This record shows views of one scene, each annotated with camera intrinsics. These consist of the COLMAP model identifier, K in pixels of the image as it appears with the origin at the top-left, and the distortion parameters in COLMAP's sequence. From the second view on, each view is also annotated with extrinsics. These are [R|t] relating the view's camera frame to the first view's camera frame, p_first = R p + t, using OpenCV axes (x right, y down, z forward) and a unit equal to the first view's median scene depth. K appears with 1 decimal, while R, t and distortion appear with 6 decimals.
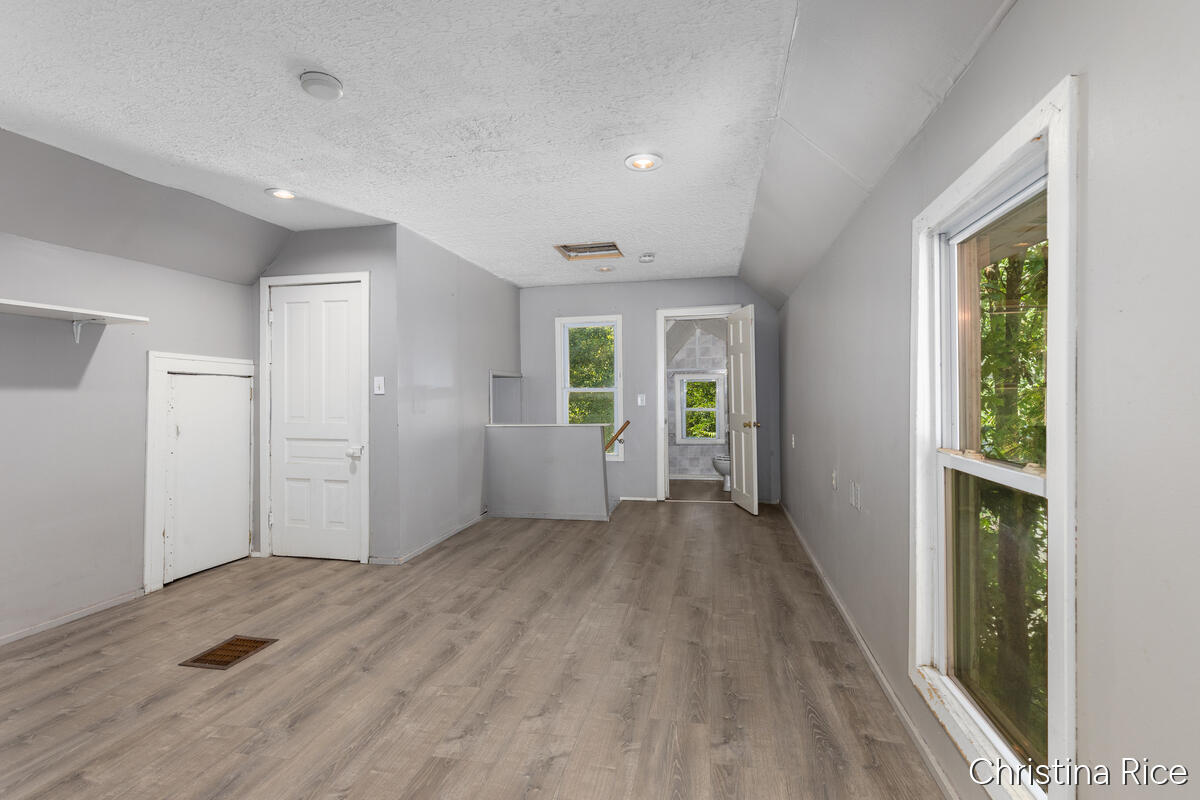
lens RADIAL K [[555.1, 0, 599.7], [0, 555.1, 398.6], [0, 0, 1]] dist [-0.000338, -0.000012]
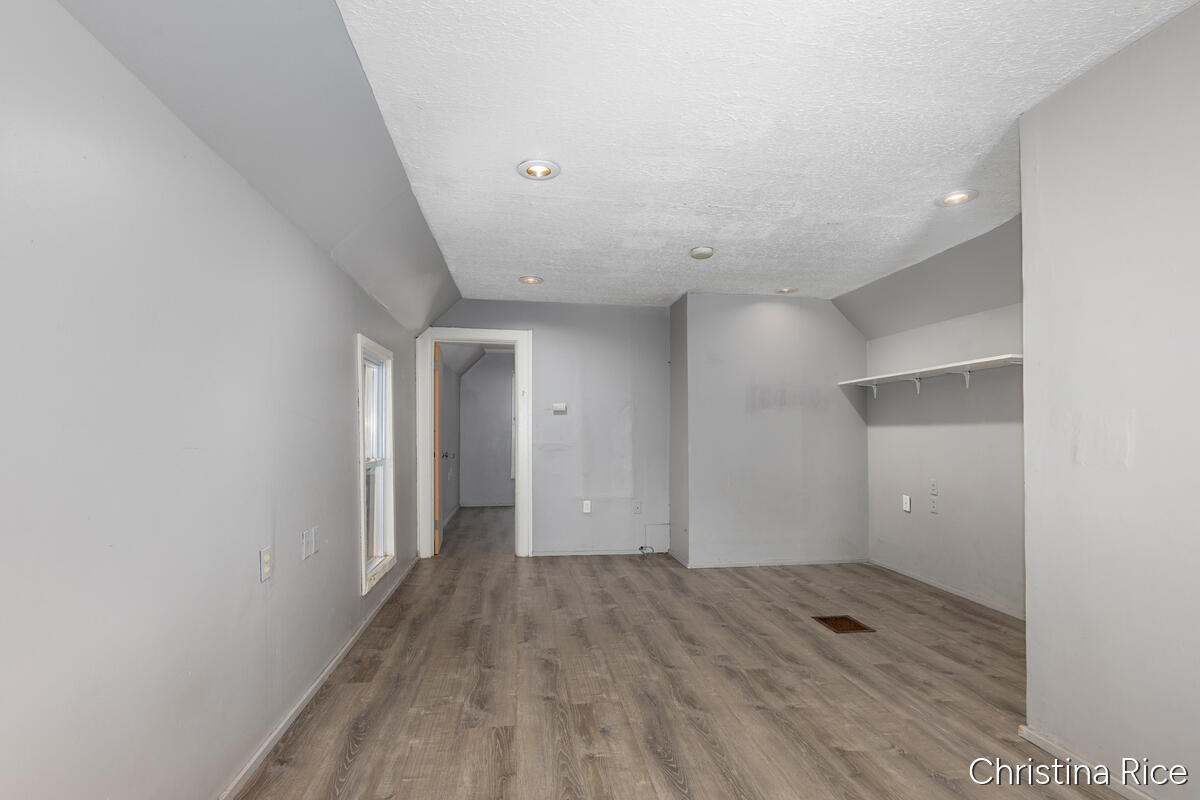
lens RADIAL K [[555.1, 0, 599.9], [0, 555.1, 406.7], [0, 0, 1]] dist [-0.000338, -0.000012]
pose [[-0.938887, -0.005894, -0.344176, 0.339275], [0.007972, 0.999213, -0.038859, -0.012862], [0.344134, -0.039228, -0.938101, 2.100565]]
